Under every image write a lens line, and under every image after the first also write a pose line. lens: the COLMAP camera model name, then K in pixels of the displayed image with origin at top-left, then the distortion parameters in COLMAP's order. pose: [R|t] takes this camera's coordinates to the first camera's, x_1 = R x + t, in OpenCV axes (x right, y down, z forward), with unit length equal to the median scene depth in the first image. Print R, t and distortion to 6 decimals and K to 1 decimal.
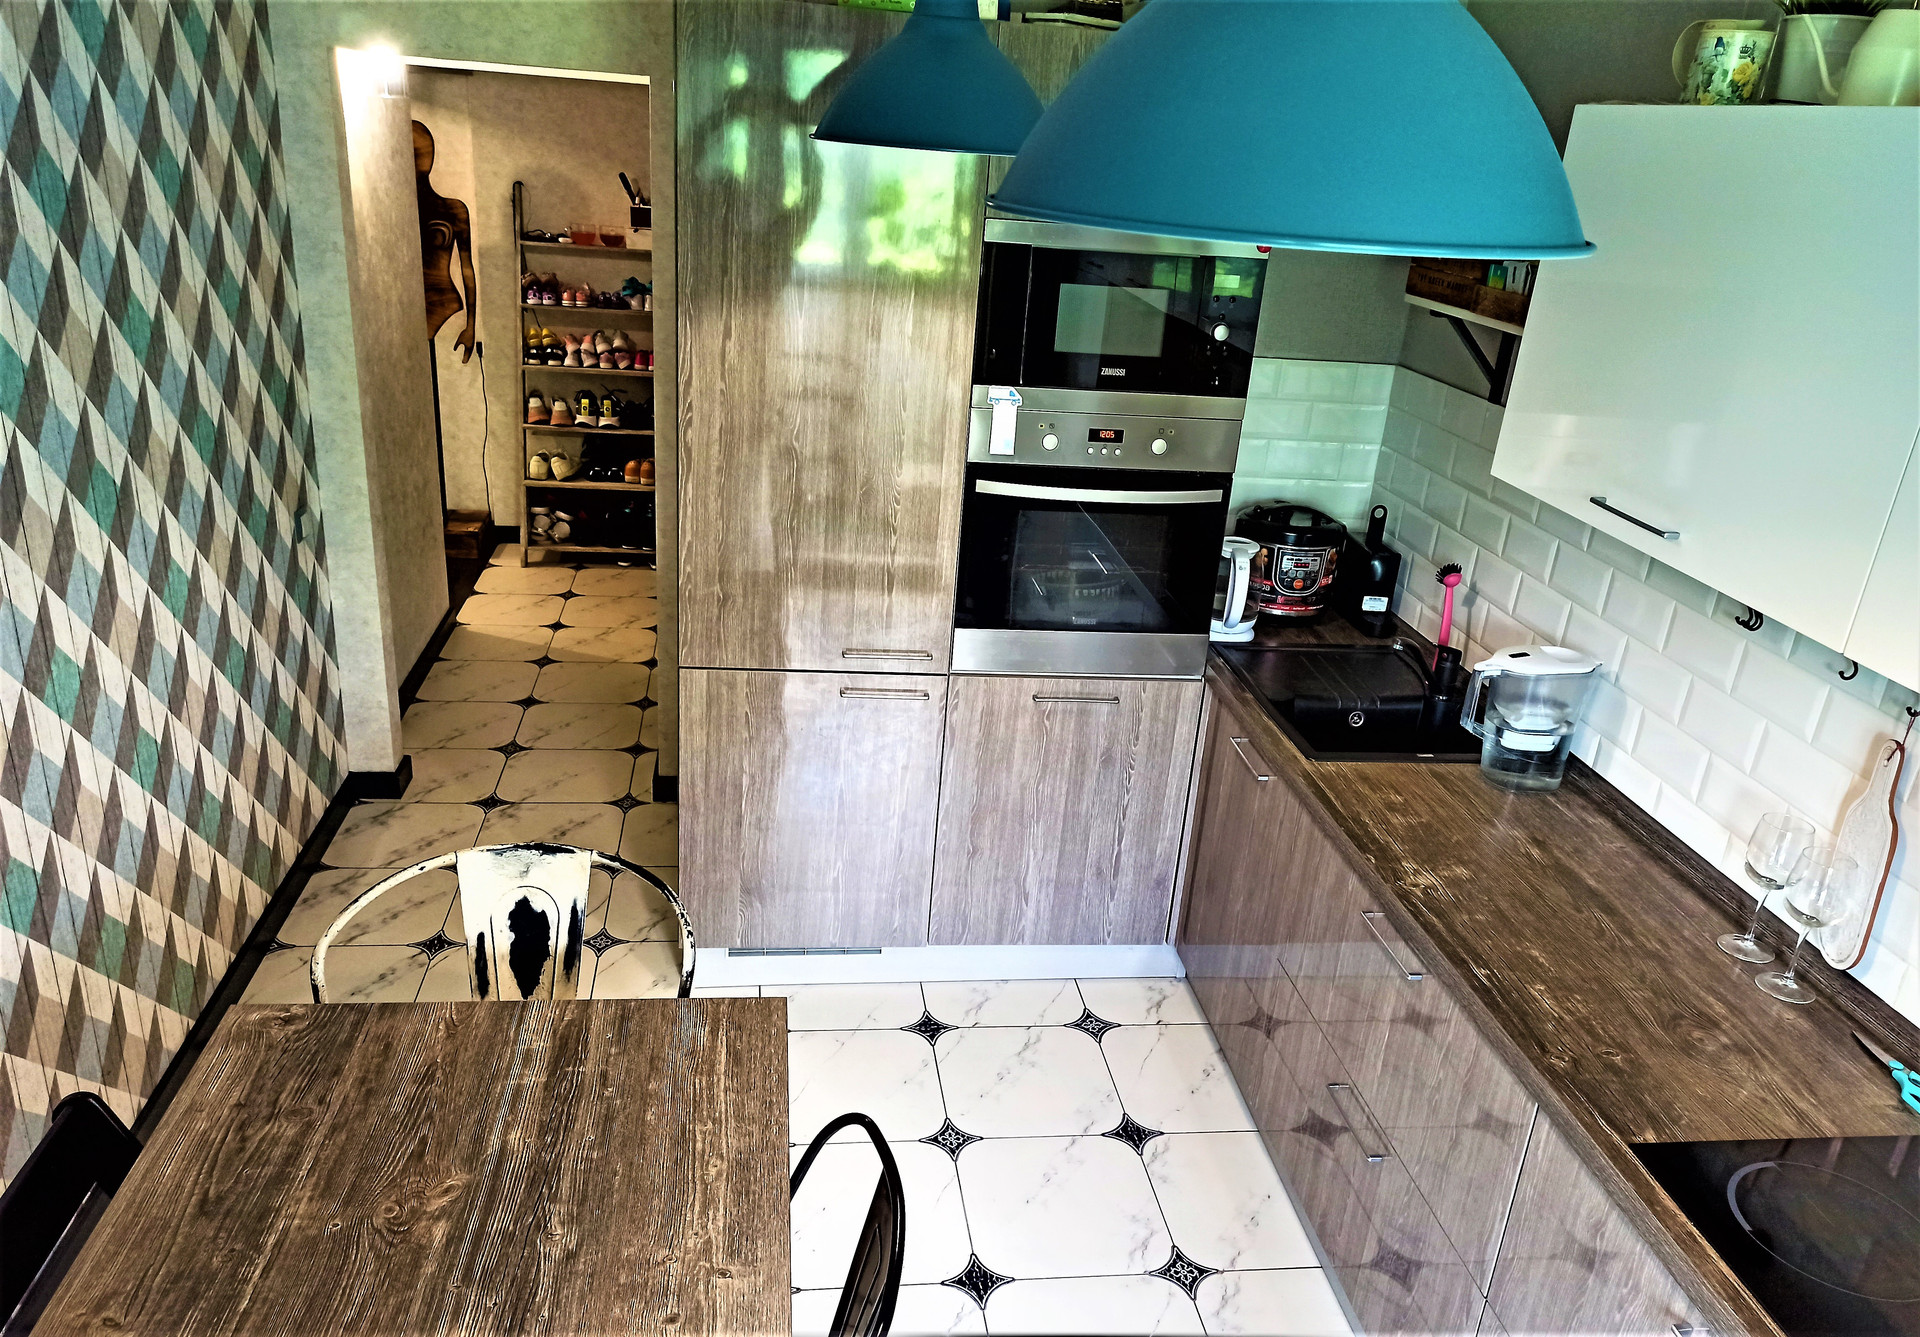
lens RADIAL K [[1381.7, 0, 956.2], [0, 1381.7, 674.1], [0, 0, 1]] dist [0.027862, -0.043749]
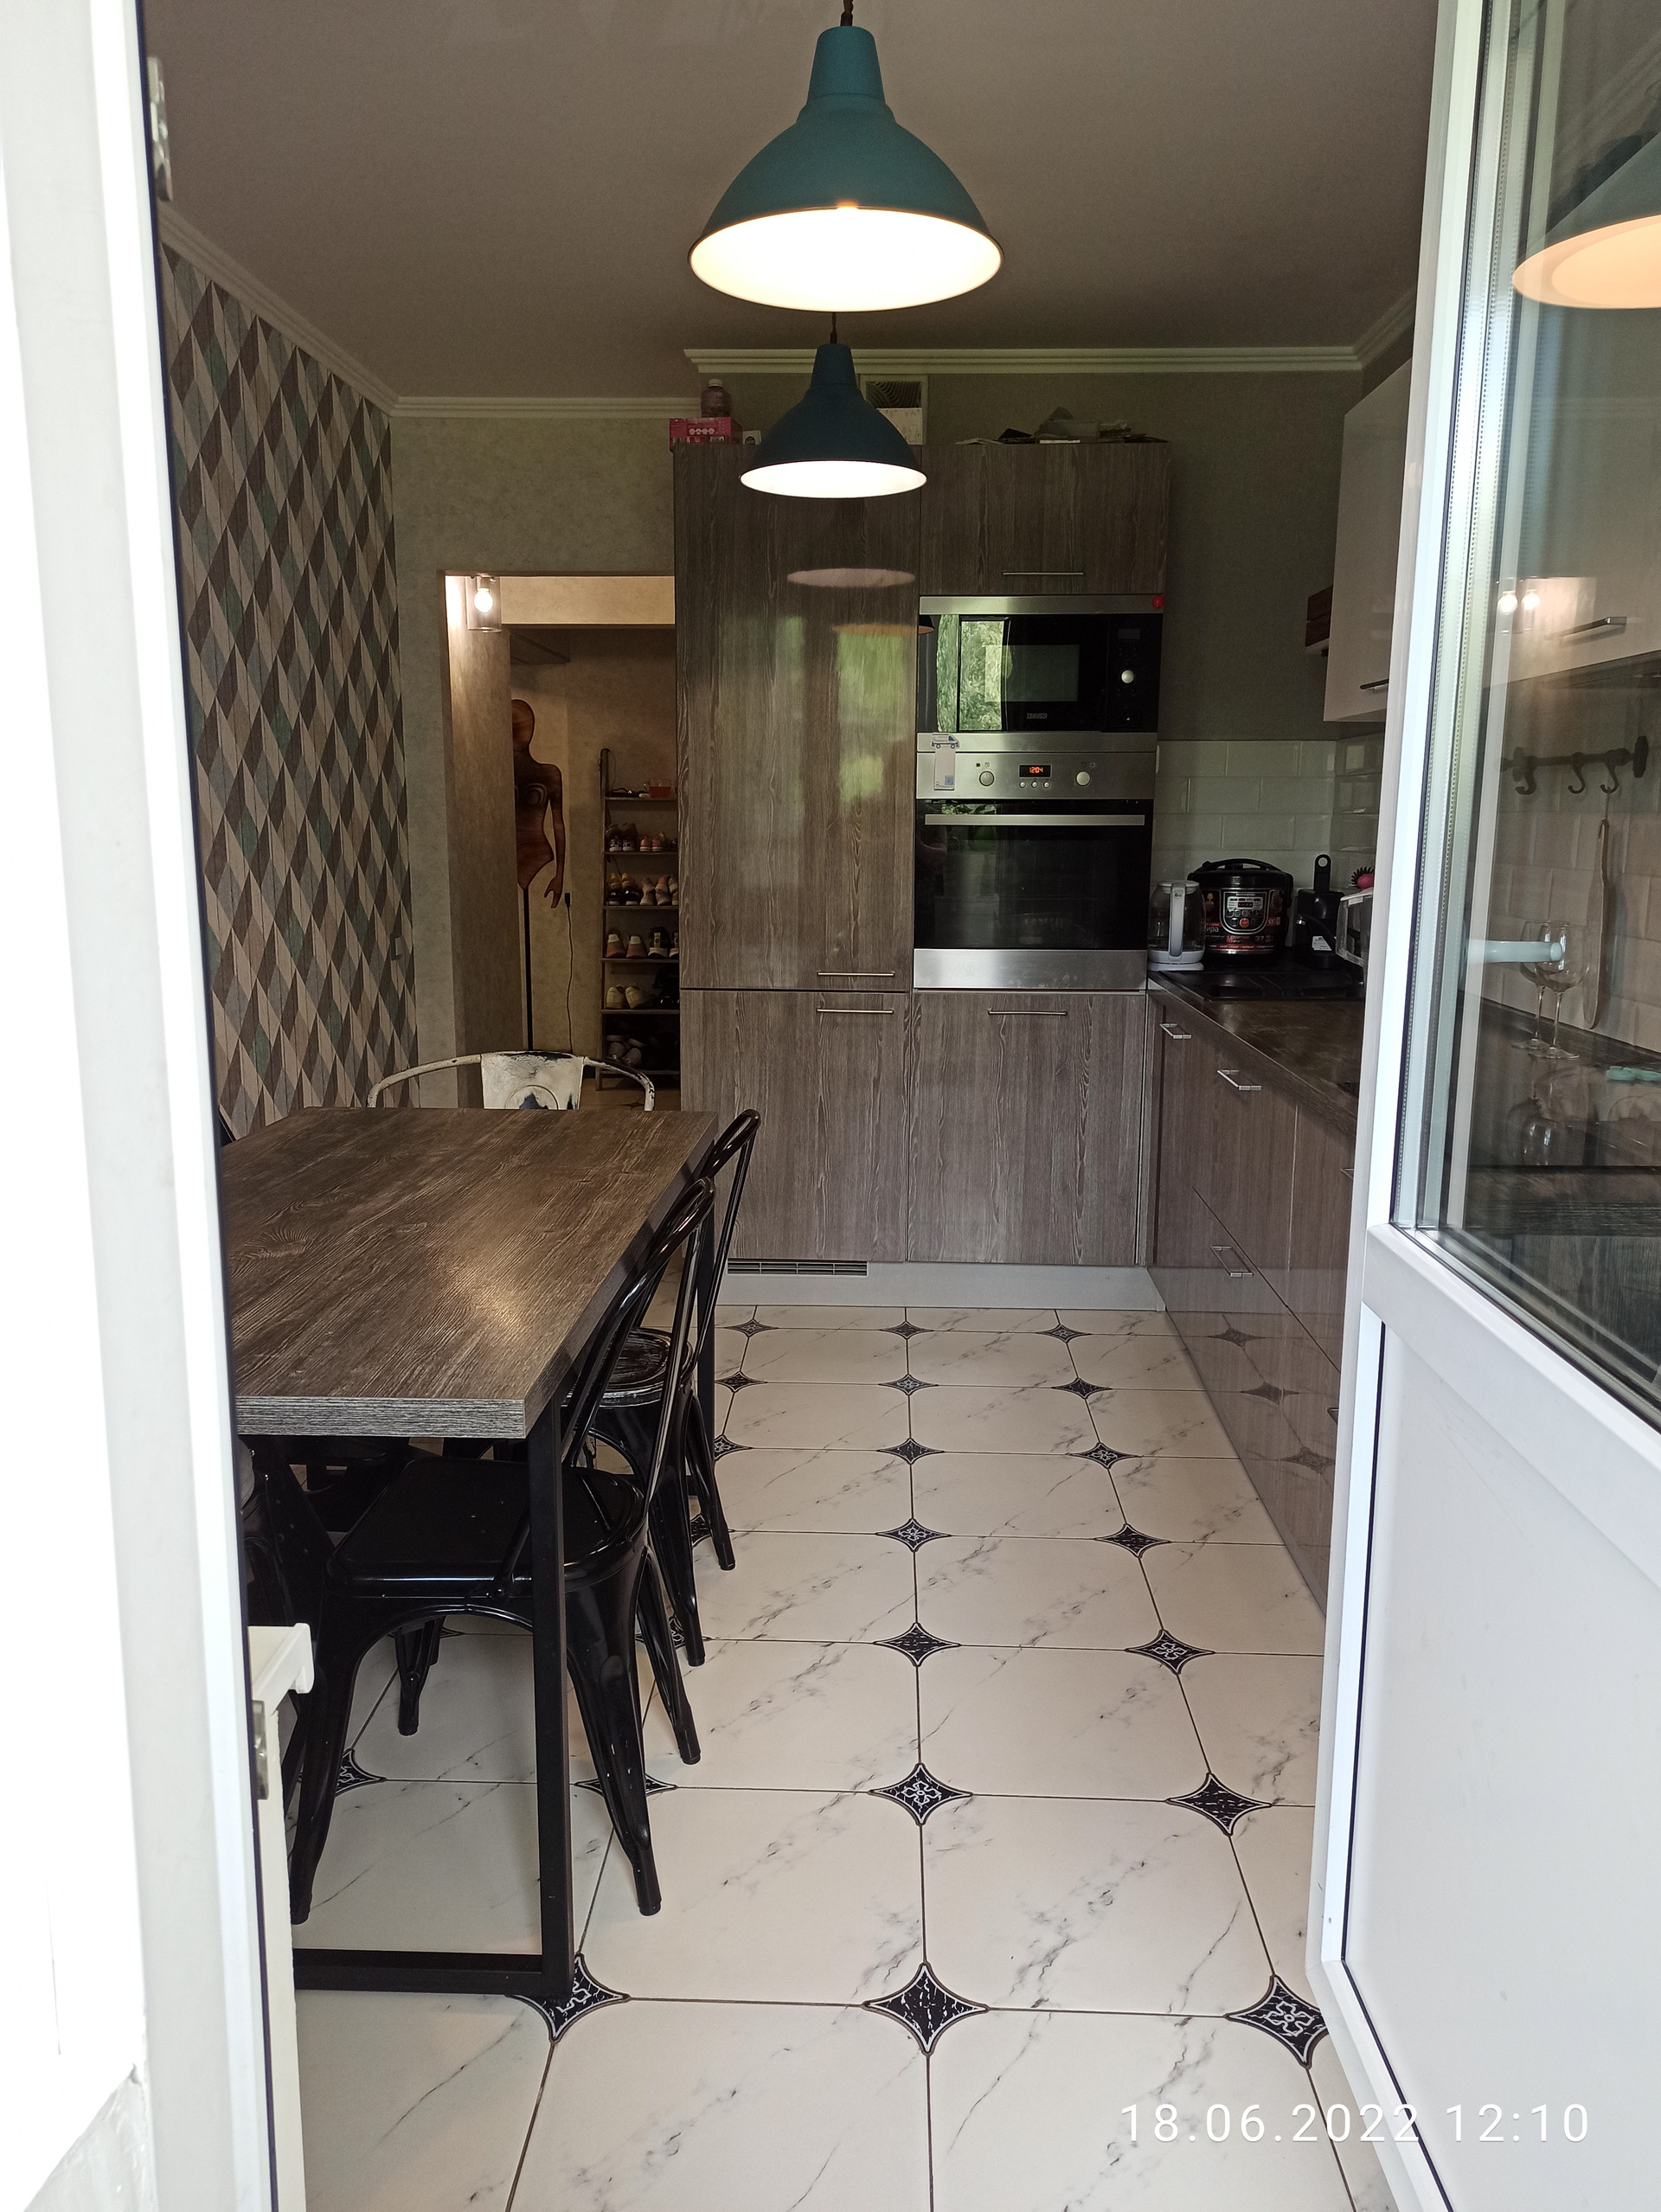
lens RADIAL K [[1610.0, 0, 831.2], [0, 1610.0, 1104.8], [0, 0, 1]] dist [0.015286, -0.010801]
pose [[0.981039, -0.038672, -0.189911, 0.159239], [-0.004640, 0.974923, -0.222495, 0.345546], [0.193753, 0.219158, 0.956258, -0.230706]]
